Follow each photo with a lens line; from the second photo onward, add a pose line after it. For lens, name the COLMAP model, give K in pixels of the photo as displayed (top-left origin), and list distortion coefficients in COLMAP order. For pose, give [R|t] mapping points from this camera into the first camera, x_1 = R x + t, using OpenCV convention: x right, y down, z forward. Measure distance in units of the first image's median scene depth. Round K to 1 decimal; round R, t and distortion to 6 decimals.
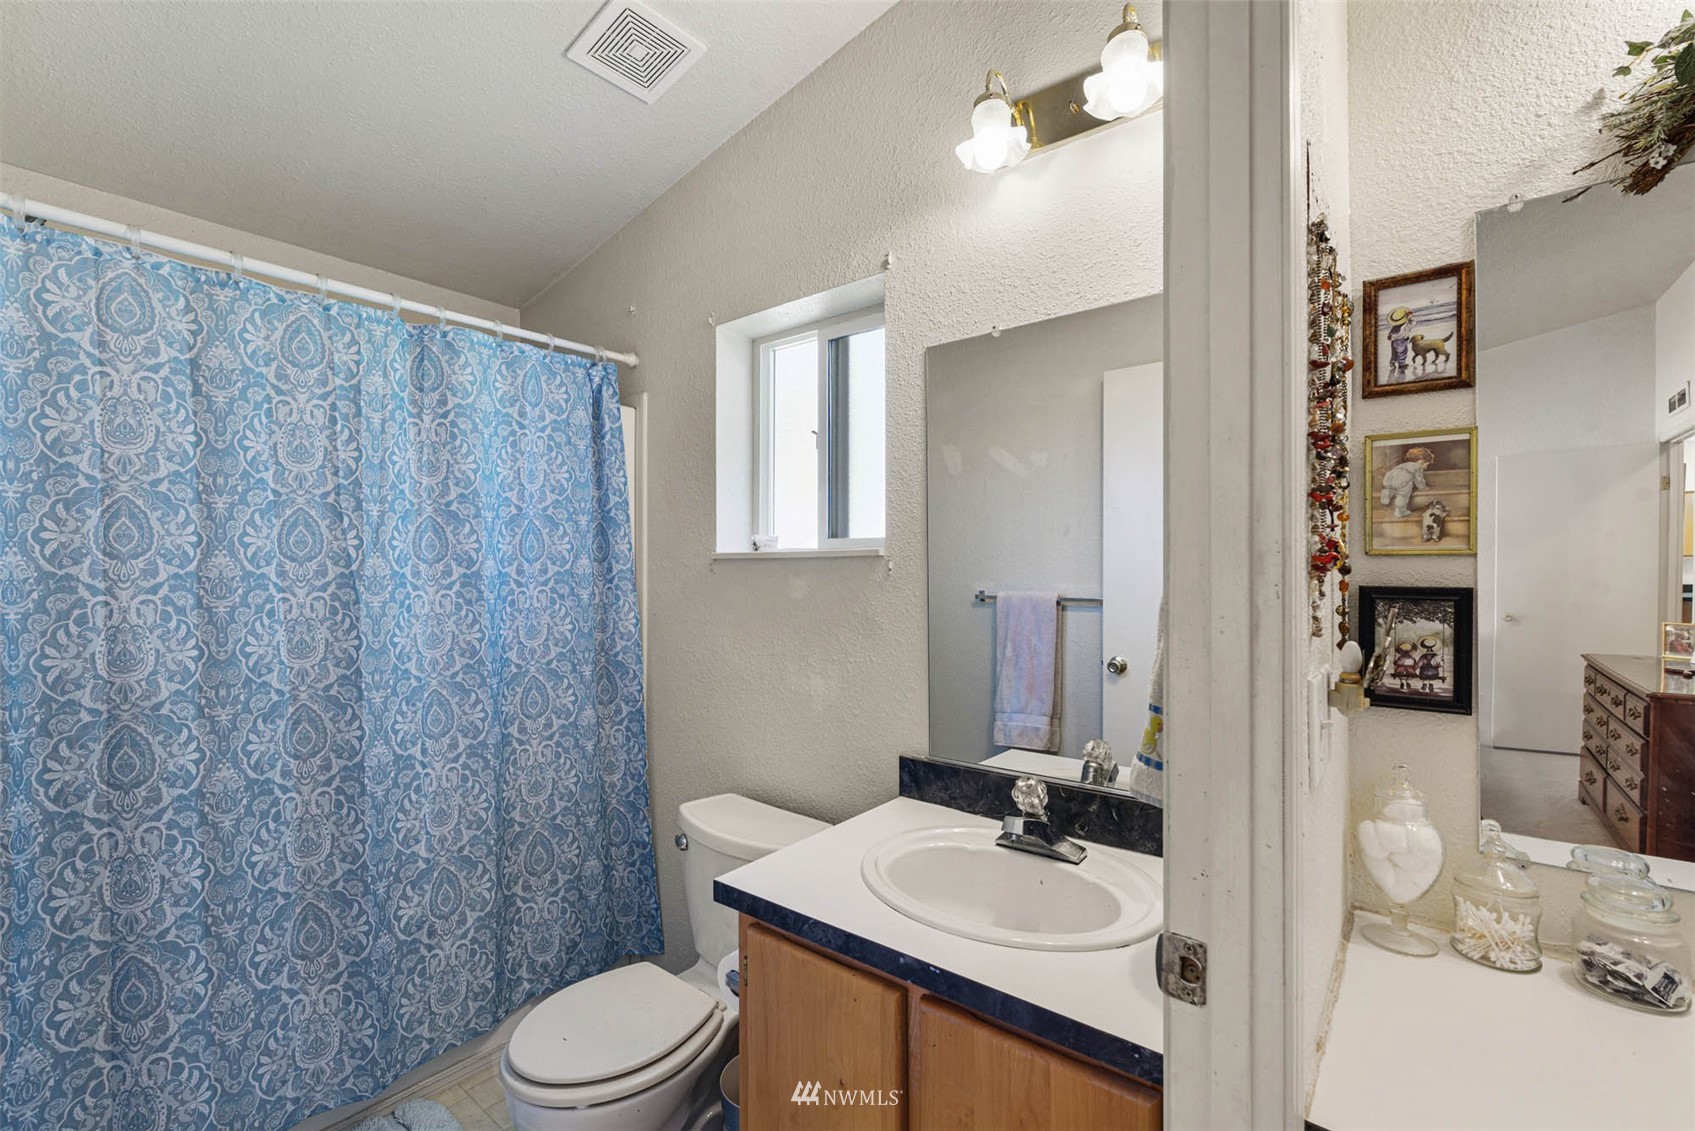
lens RADIAL K [[730.9, 0, 847.6], [0, 730.9, 563.1], [0, 0, 1]] dist [0.000781, -0.000098]
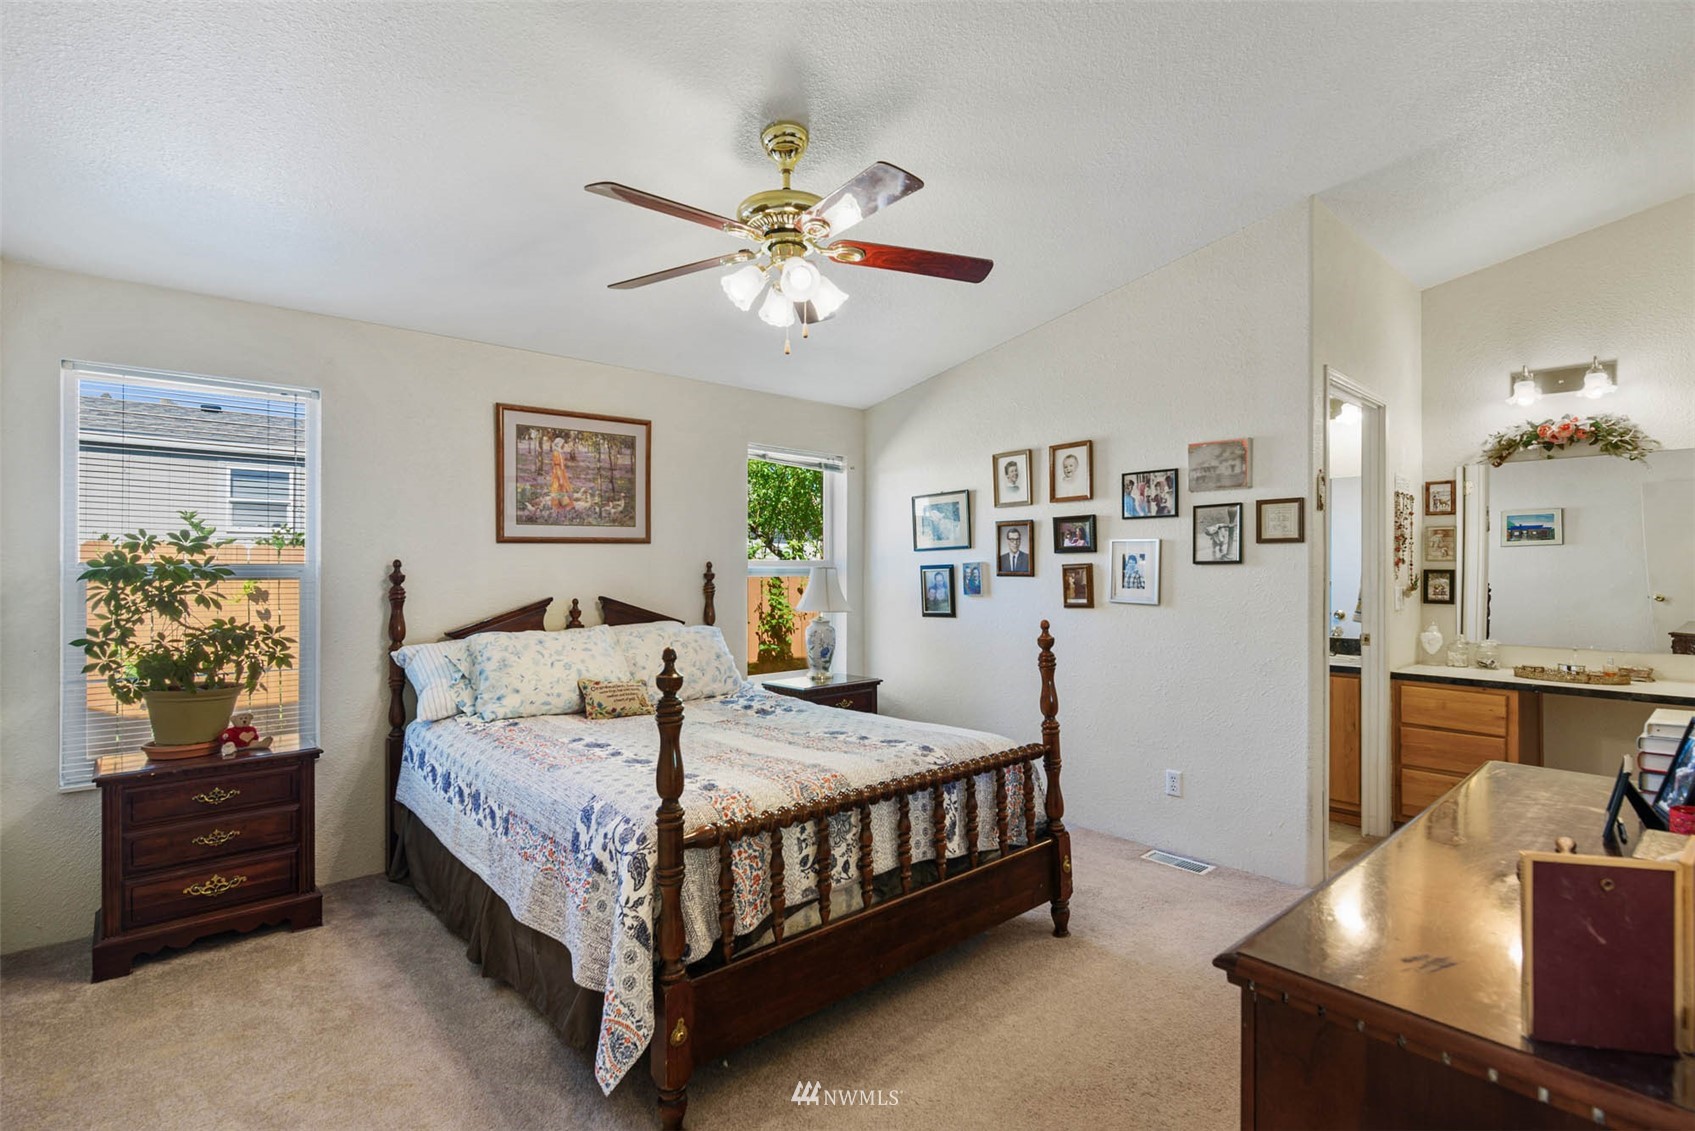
lens RADIAL K [[817.7, 0, 851.9], [0, 817.7, 562.5], [0, 0, 1]] dist [0.000376, -0.000367]
pose [[0.986700, 0.002481, -0.162531, -1.423544], [-0.001125, 0.999964, 0.008435, -0.031419], [0.162546, -0.008140, 0.986667, -3.451630]]
